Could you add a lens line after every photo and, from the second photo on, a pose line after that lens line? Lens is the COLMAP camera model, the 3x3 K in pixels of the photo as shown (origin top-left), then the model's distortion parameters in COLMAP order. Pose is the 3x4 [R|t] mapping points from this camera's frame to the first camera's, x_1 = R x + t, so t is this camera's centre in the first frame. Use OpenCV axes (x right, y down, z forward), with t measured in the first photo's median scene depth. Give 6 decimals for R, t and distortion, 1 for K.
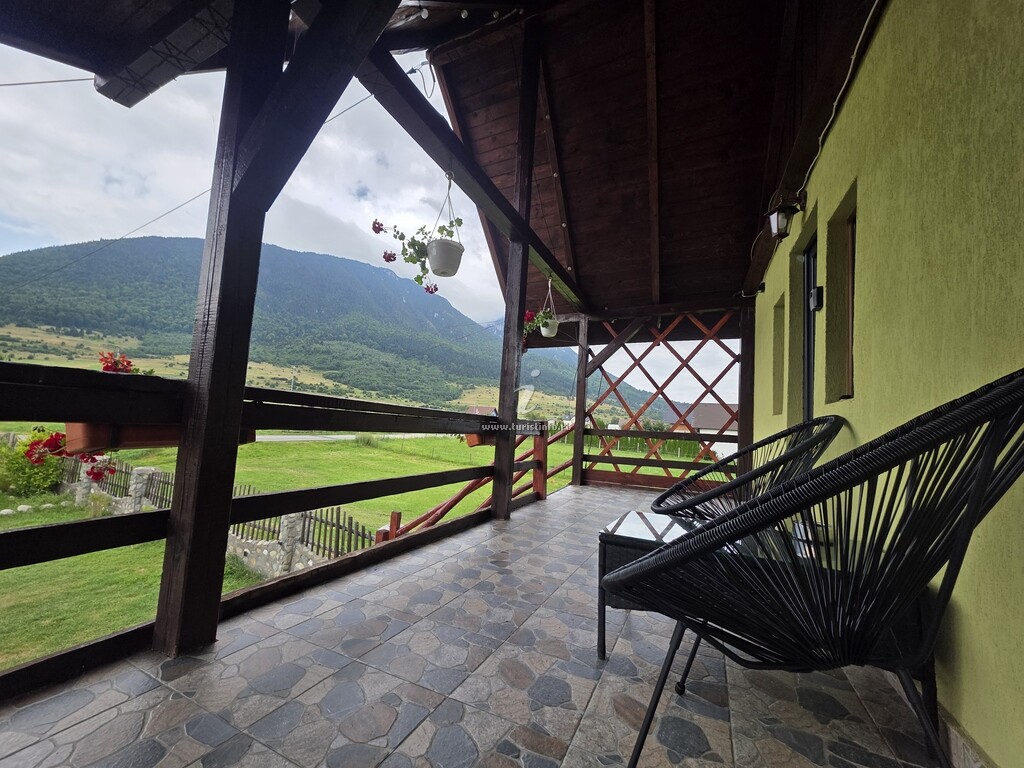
lens RADIAL K [[406.4, 0, 506.4], [0, 406.4, 390.5], [0, 0, 1]] dist [0.000363, 0.000115]
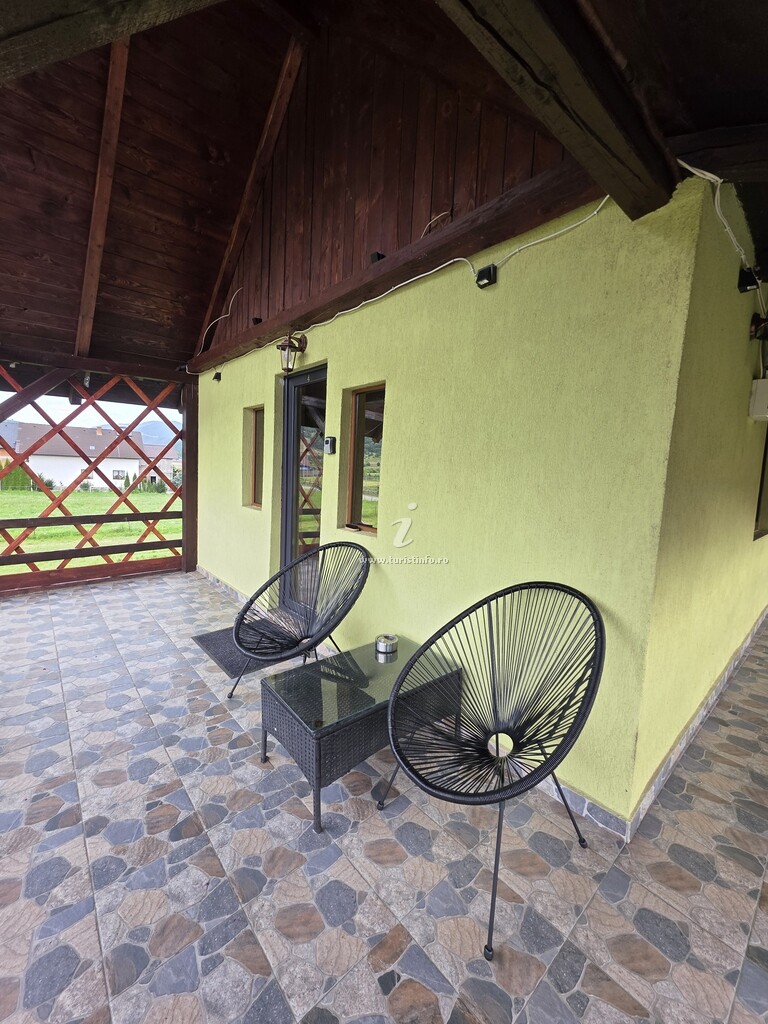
lens RADIAL K [[406.4, 0, 380.9], [0, 406.4, 507.2], [0, 0, 1]] dist [0.000363, 0.000115]
pose [[0.394421, -0.124225, 0.910495, -0.307583], [-0.087162, 0.981296, 0.171643, -0.218708], [-0.914787, -0.147060, 0.376216, 0.273562]]
